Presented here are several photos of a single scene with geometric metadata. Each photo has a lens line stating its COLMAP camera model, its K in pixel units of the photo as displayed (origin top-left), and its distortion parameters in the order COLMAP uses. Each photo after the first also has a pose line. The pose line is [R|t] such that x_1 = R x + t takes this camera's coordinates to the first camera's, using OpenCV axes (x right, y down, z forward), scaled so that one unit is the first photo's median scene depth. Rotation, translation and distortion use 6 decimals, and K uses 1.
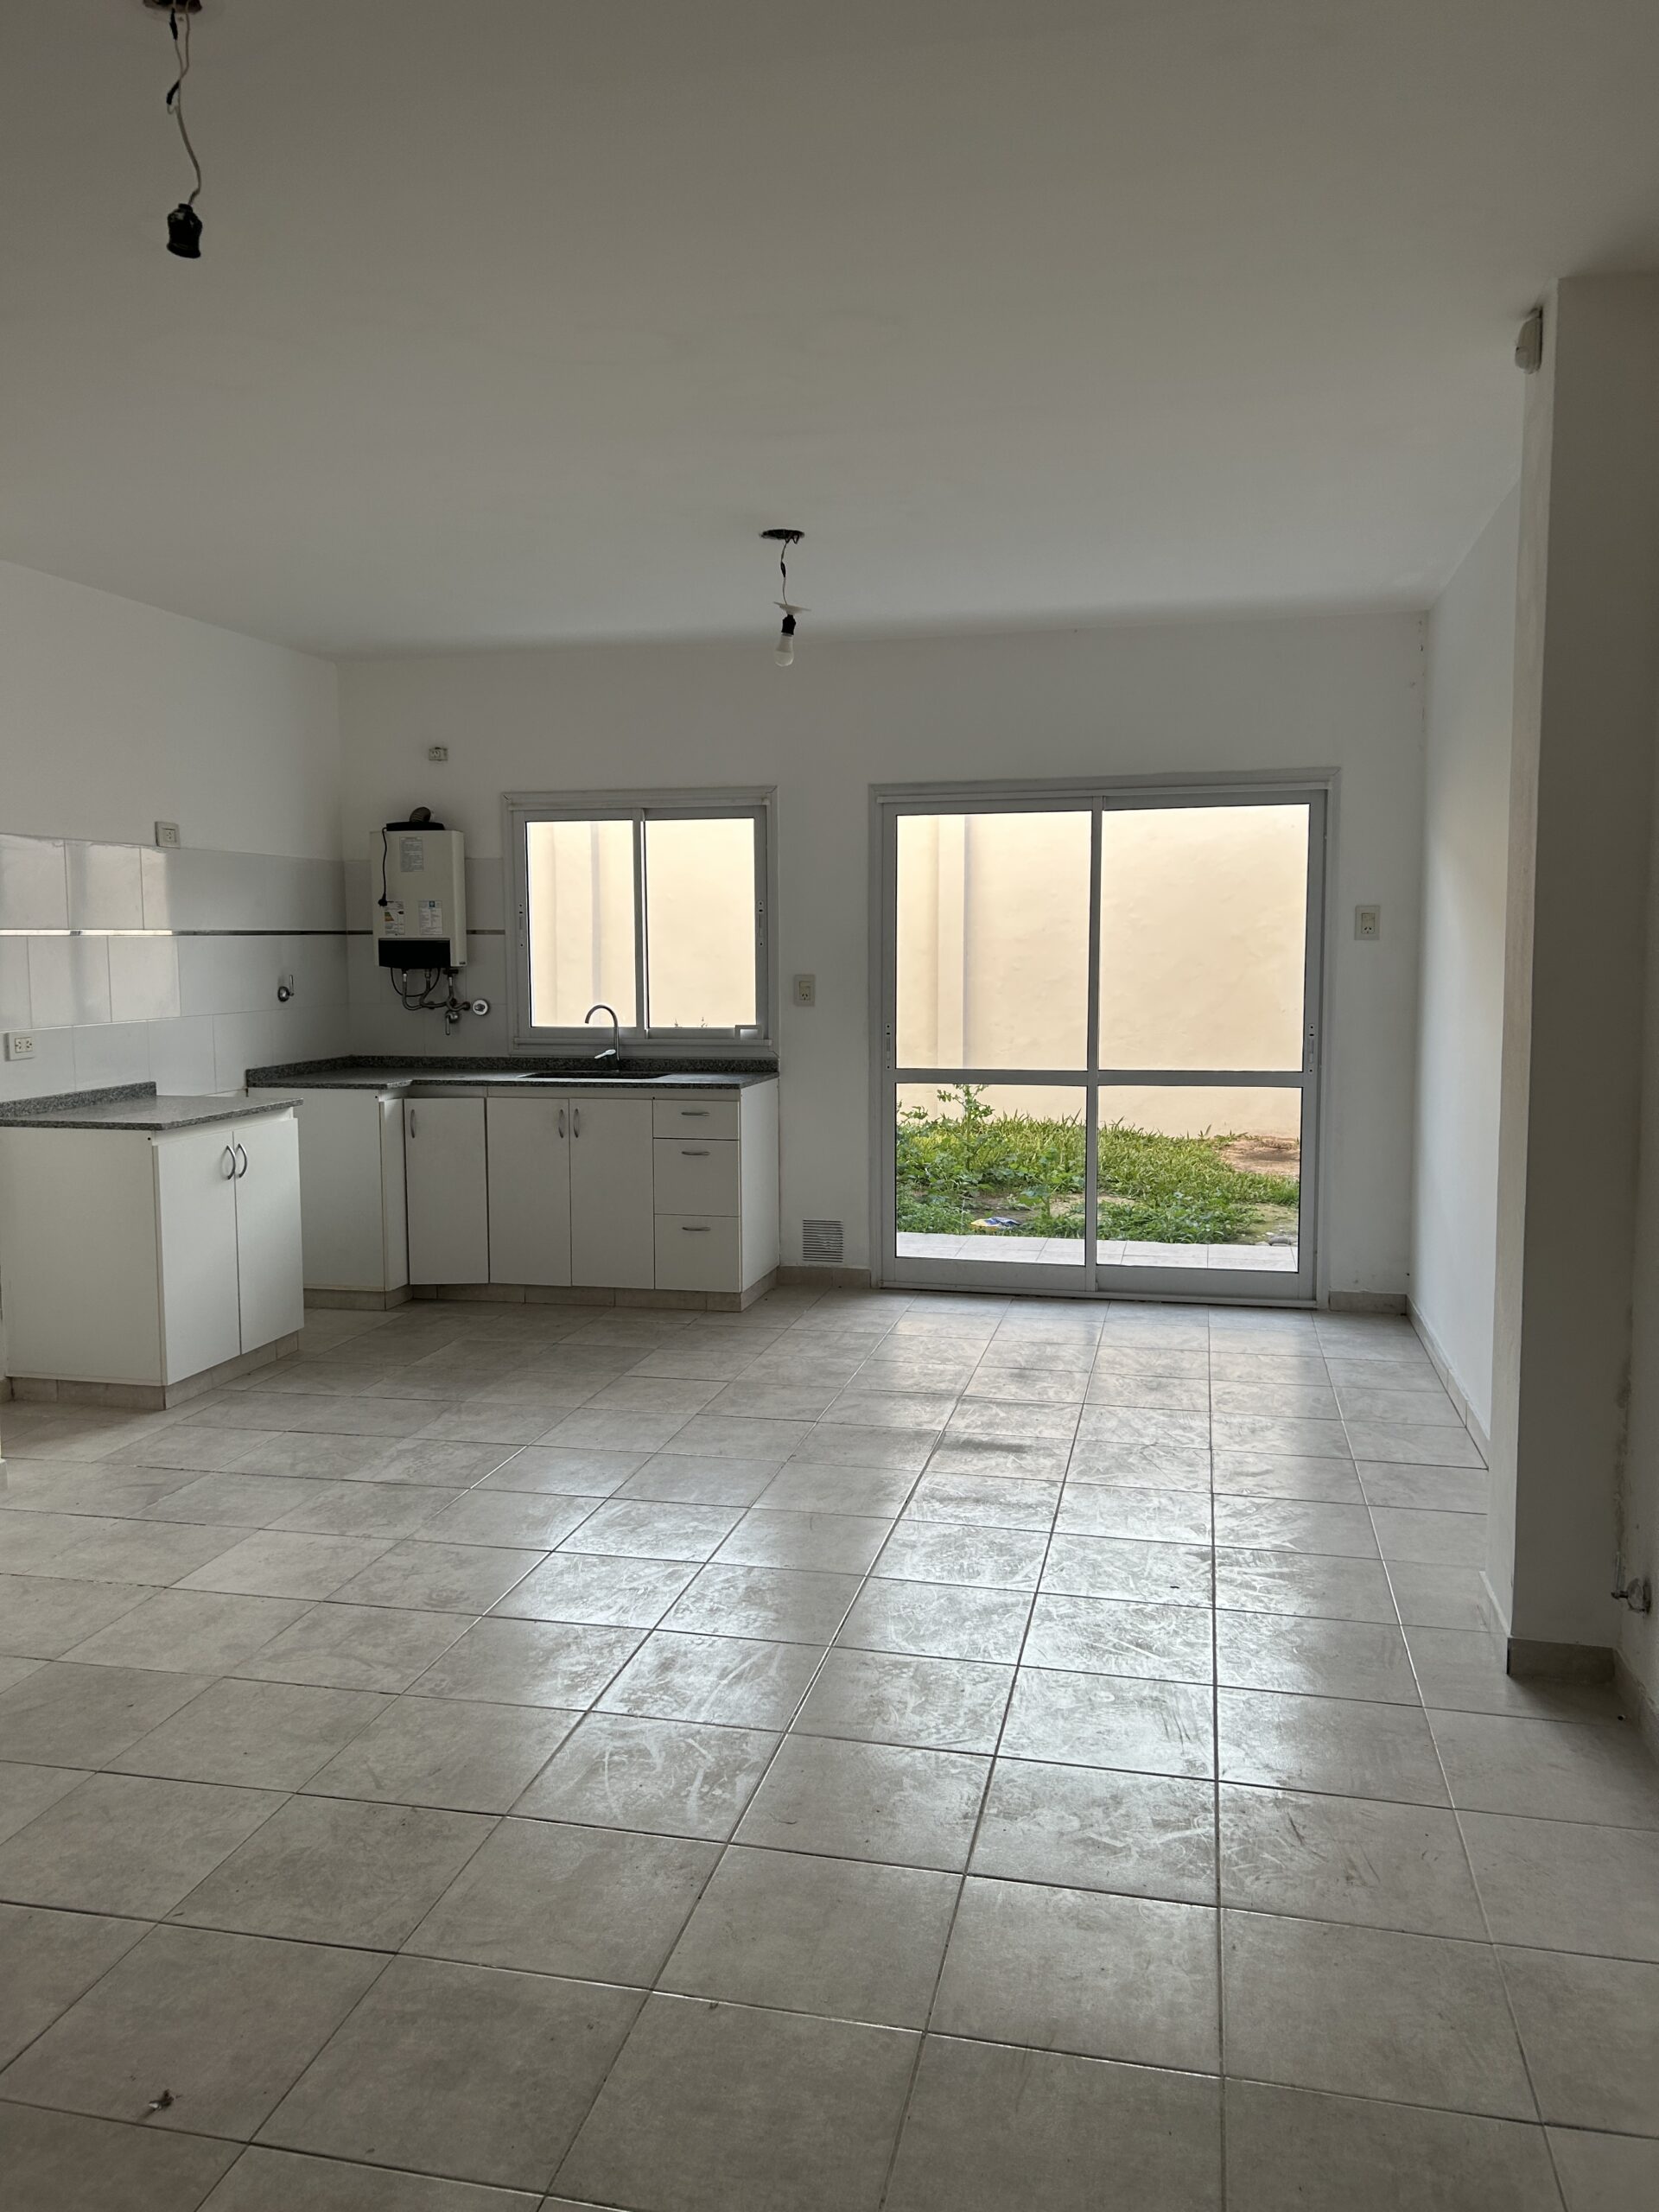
lens RADIAL K [[1647.1, 0, 801.5], [0, 1647.1, 1107.1], [0, 0, 1]] dist [0.083099, -0.168347]
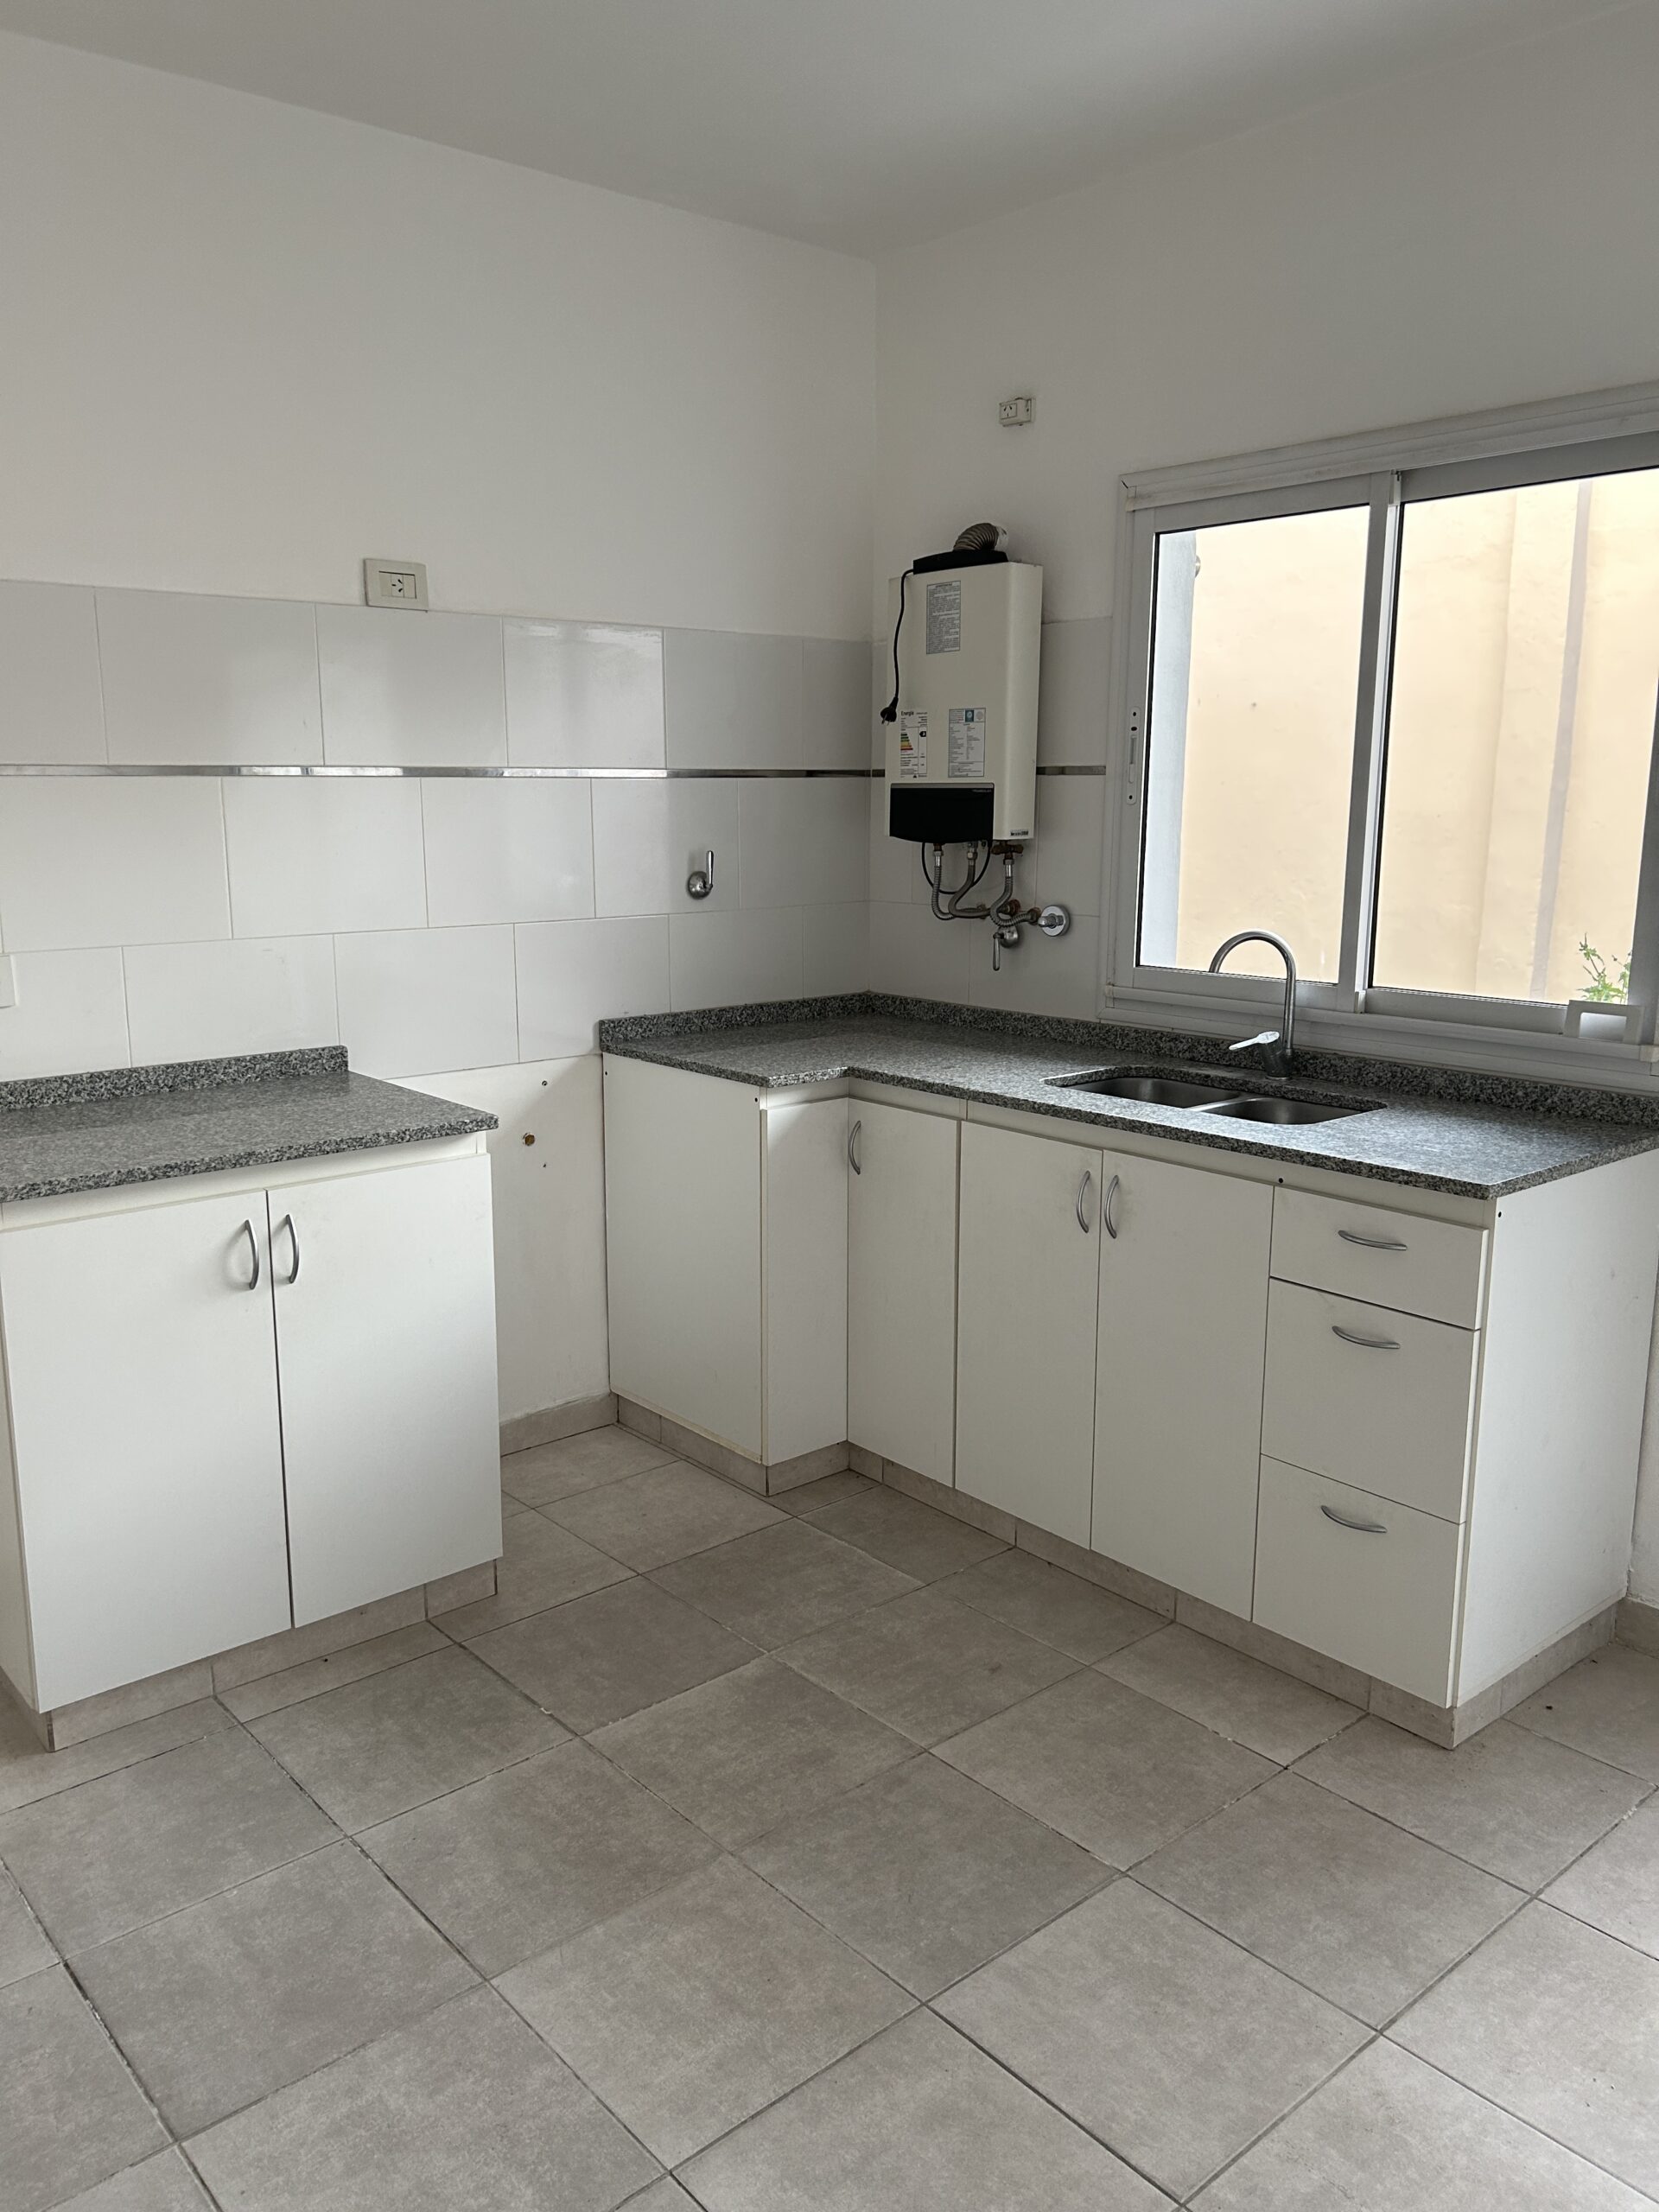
lens RADIAL K [[1647.1, 0, 801.5], [0, 1647.1, 1107.1], [0, 0, 1]] dist [0.083099, -0.168347]
pose [[0.810303, 0.114901, -0.574637, 0.043543], [-0.061022, 0.991803, 0.112267, -0.056717], [0.582826, -0.055905, 0.810672, 0.546928]]
